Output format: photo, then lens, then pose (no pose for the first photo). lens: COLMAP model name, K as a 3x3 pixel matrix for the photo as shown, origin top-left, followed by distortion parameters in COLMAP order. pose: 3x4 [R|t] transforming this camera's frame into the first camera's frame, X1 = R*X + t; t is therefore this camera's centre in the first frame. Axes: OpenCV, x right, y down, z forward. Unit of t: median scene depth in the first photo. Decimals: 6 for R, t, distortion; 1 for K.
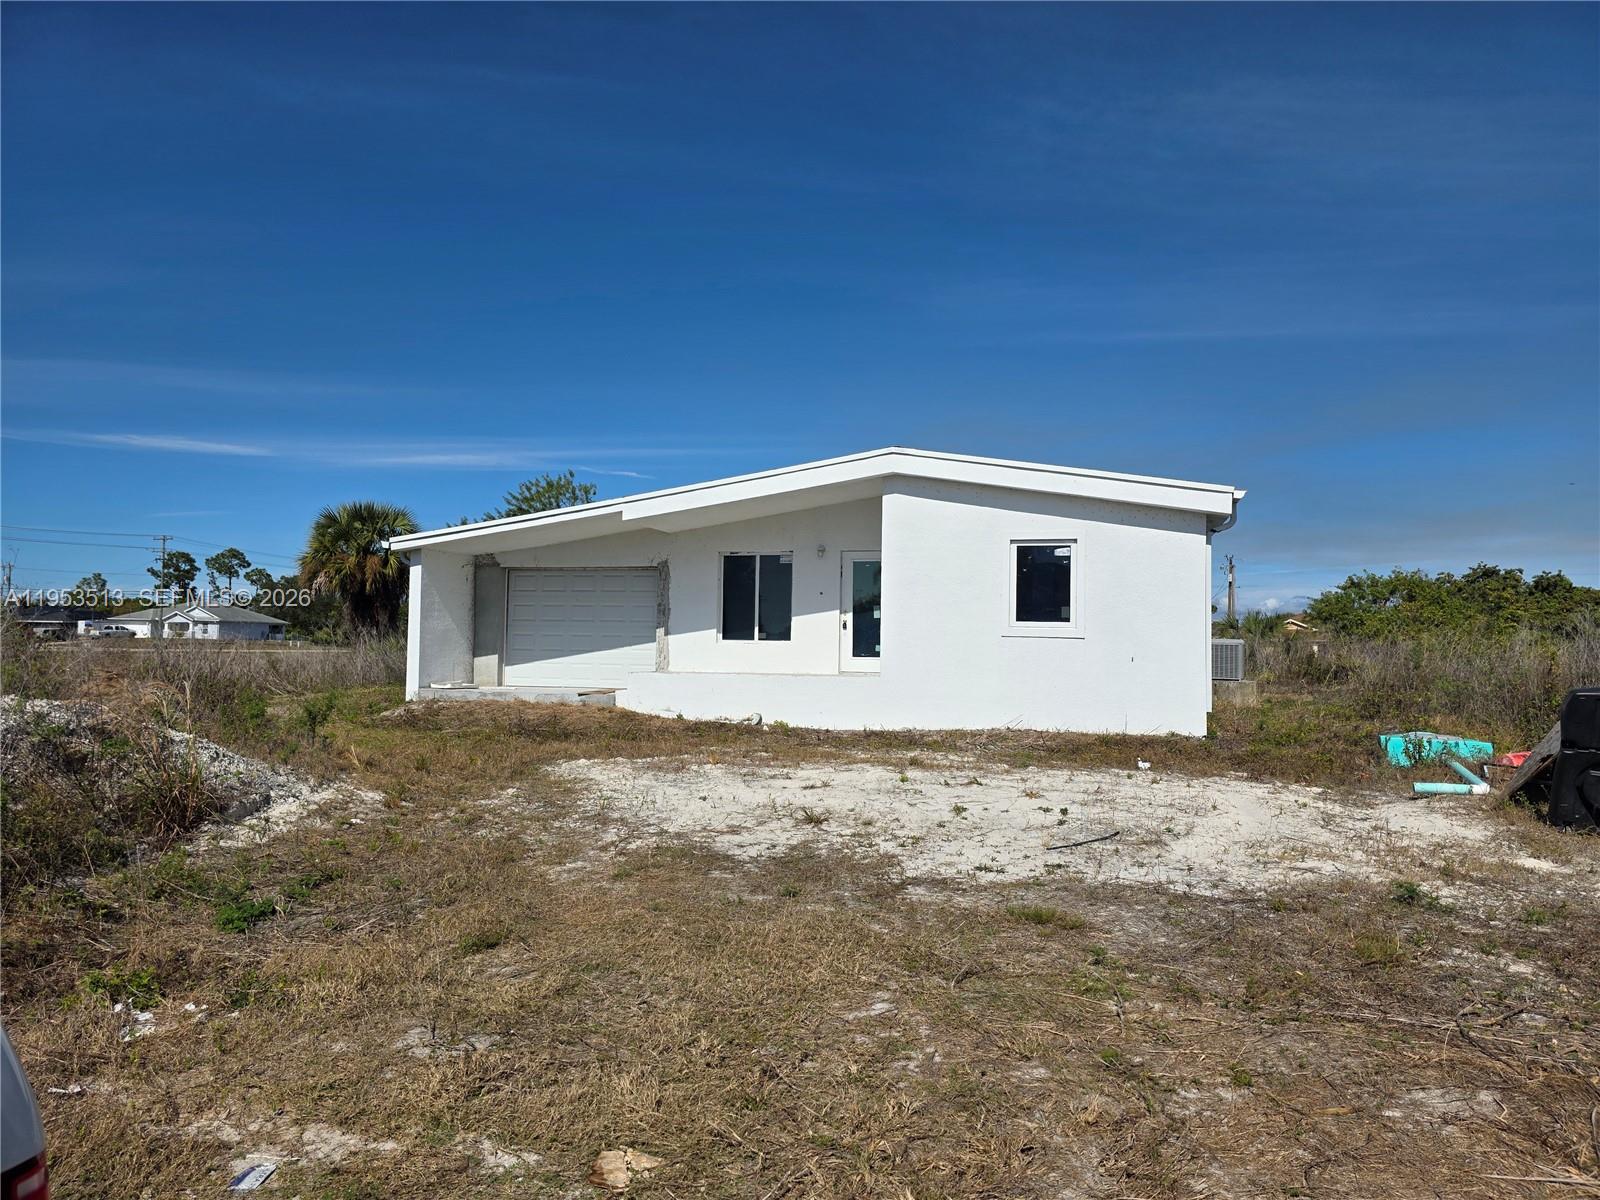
lens RADIAL K [[1069.7, 0, 800.0], [0, 1069.7, 600.0], [0, 0, 1]] dist [0.068411, -0.053332]
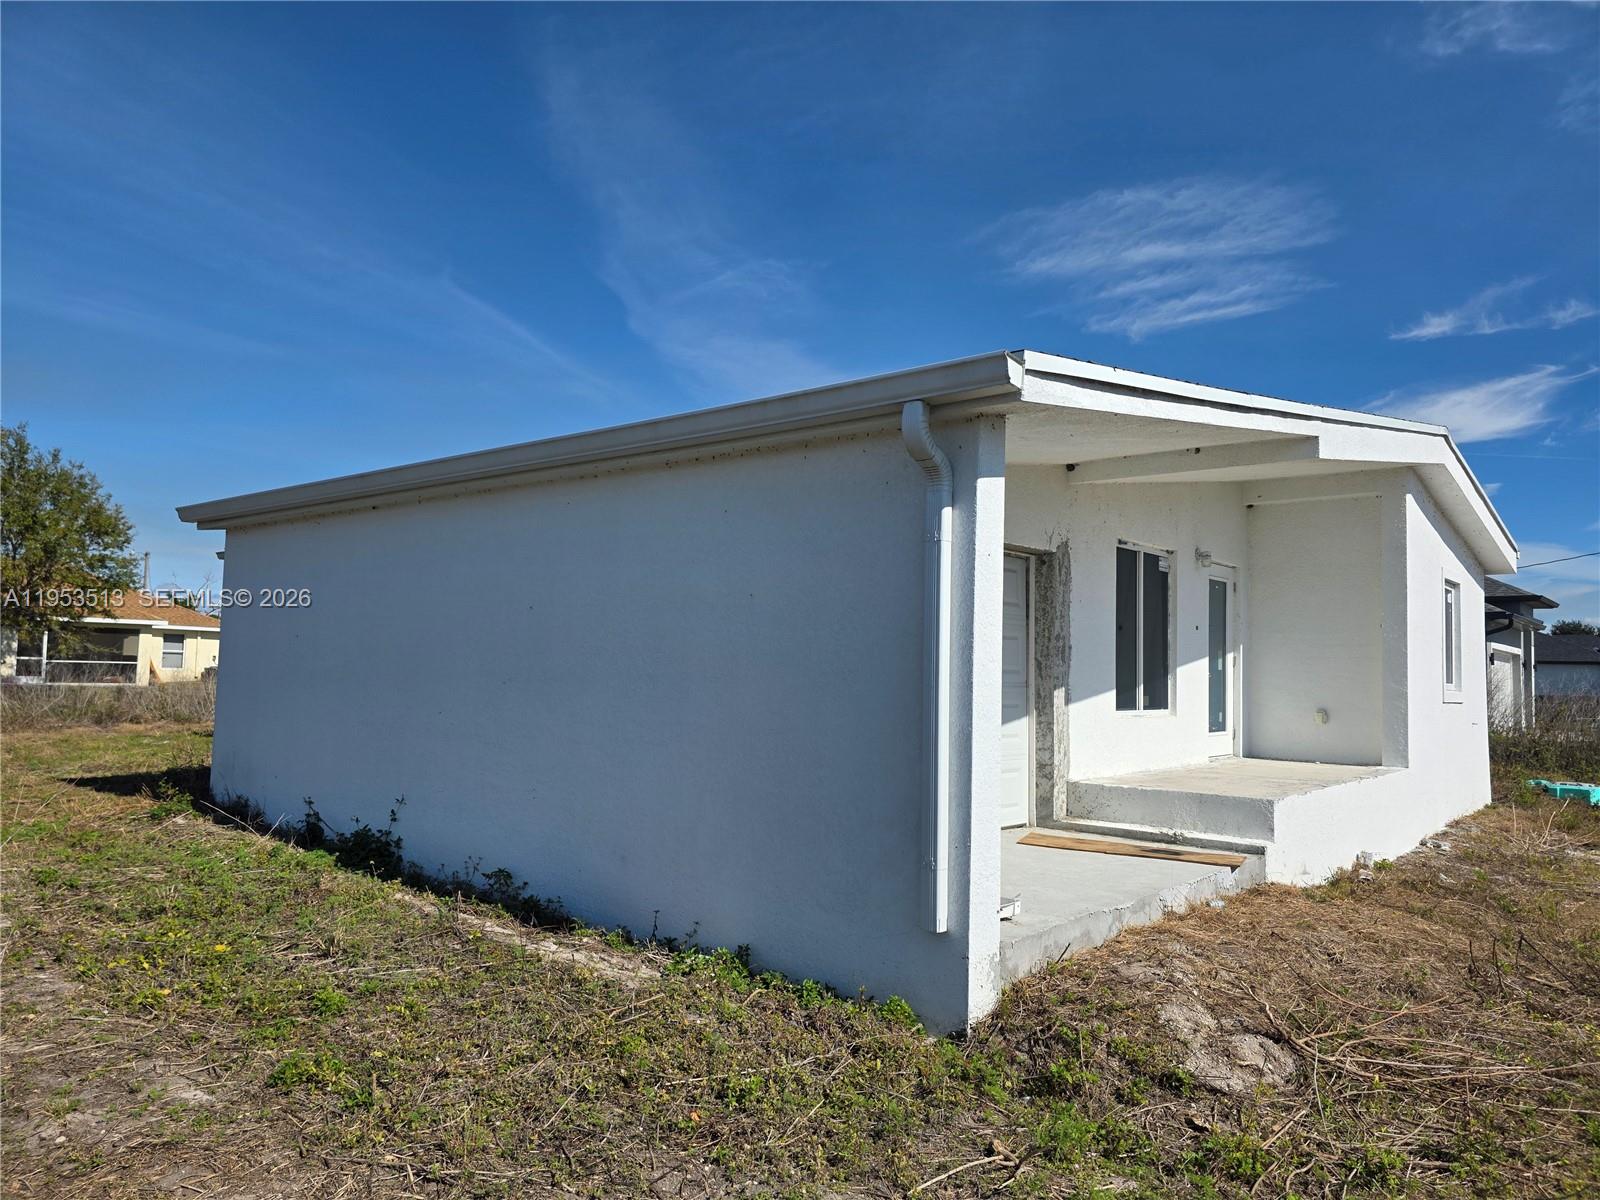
lens RADIAL K [[1083.1, 0, 750.9], [0, 1083.1, 594.4], [0, 0, 1]] dist [0.027697, -0.002069]
pose [[0.431919, 0.056287, 0.900154, -0.631223], [-0.057193, 0.997751, -0.034947, 0.010342], [-0.900097, -0.036389, 0.434167, 0.955410]]
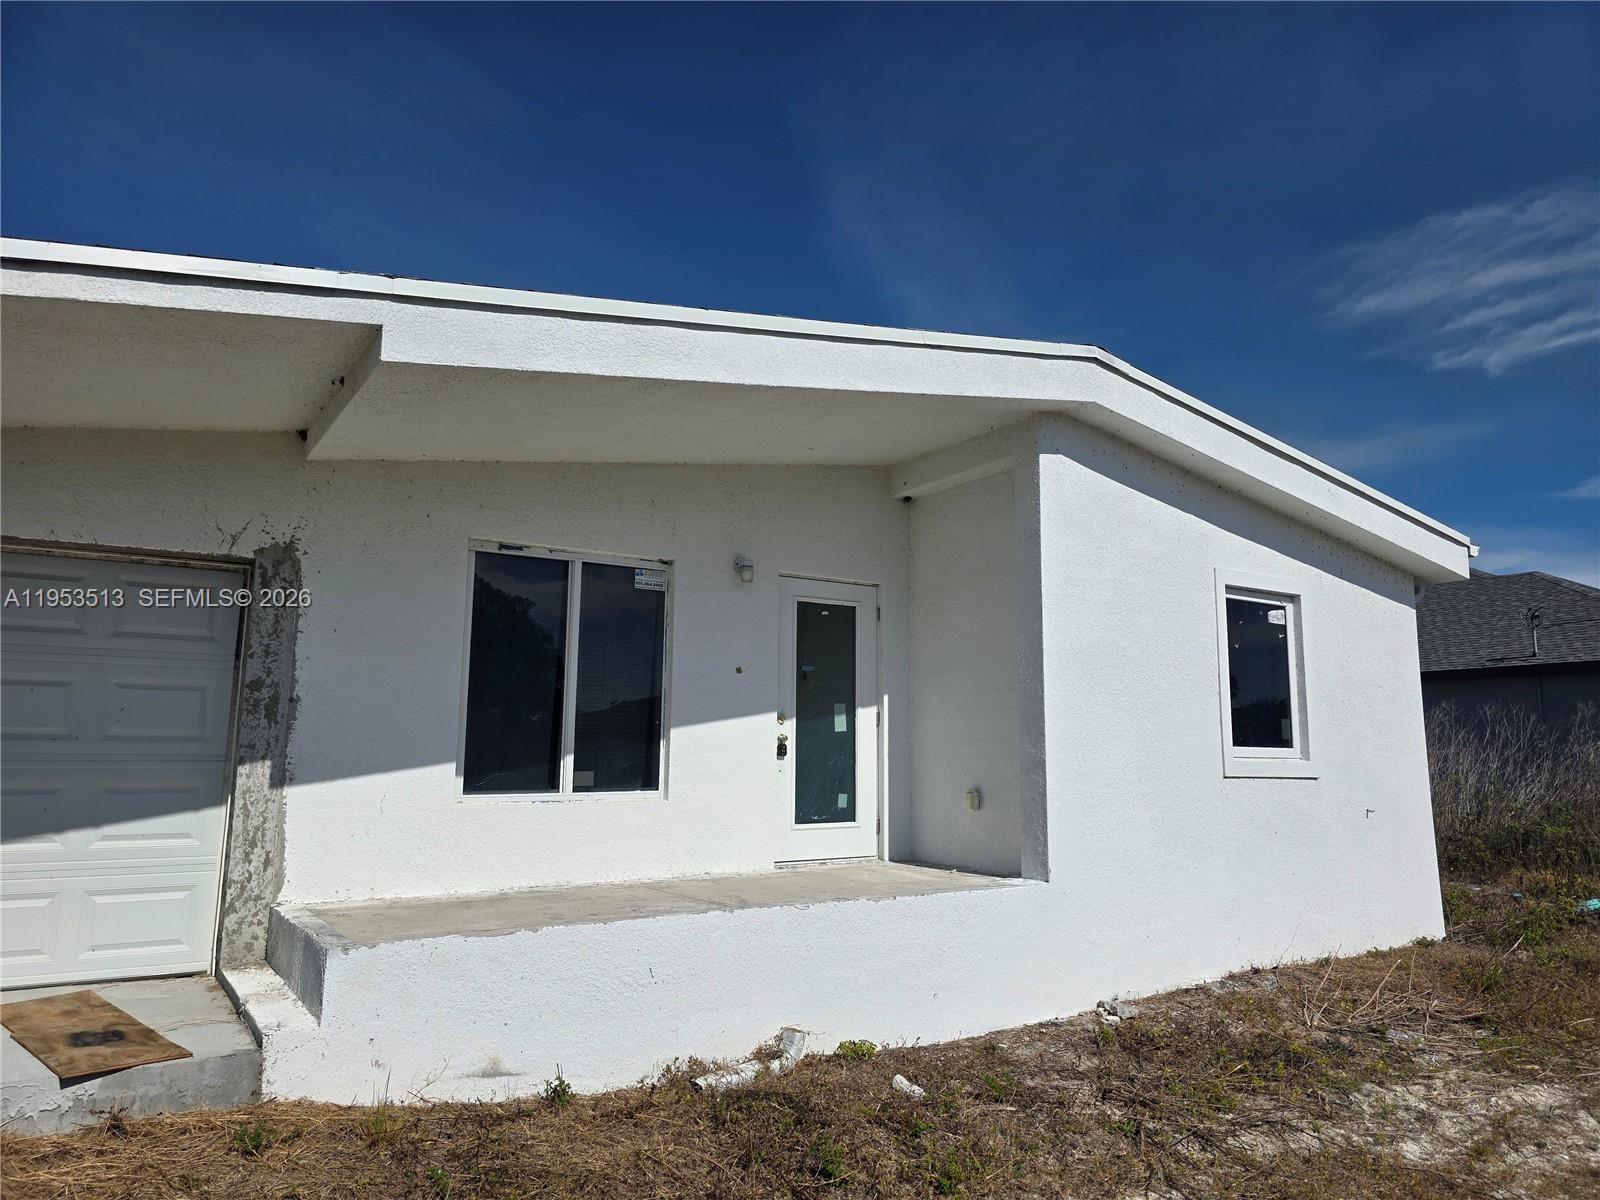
lens RADIAL K [[1069.7, 0, 800.0], [0, 1069.7, 600.0], [0, 0, 1]] dist [0.068411, -0.053332]
pose [[0.647725, 0.093755, 0.756083, -0.277225], [-0.029950, 0.994766, -0.097695, 0.006209], [-0.761285, 0.040635, 0.647143, 0.709691]]
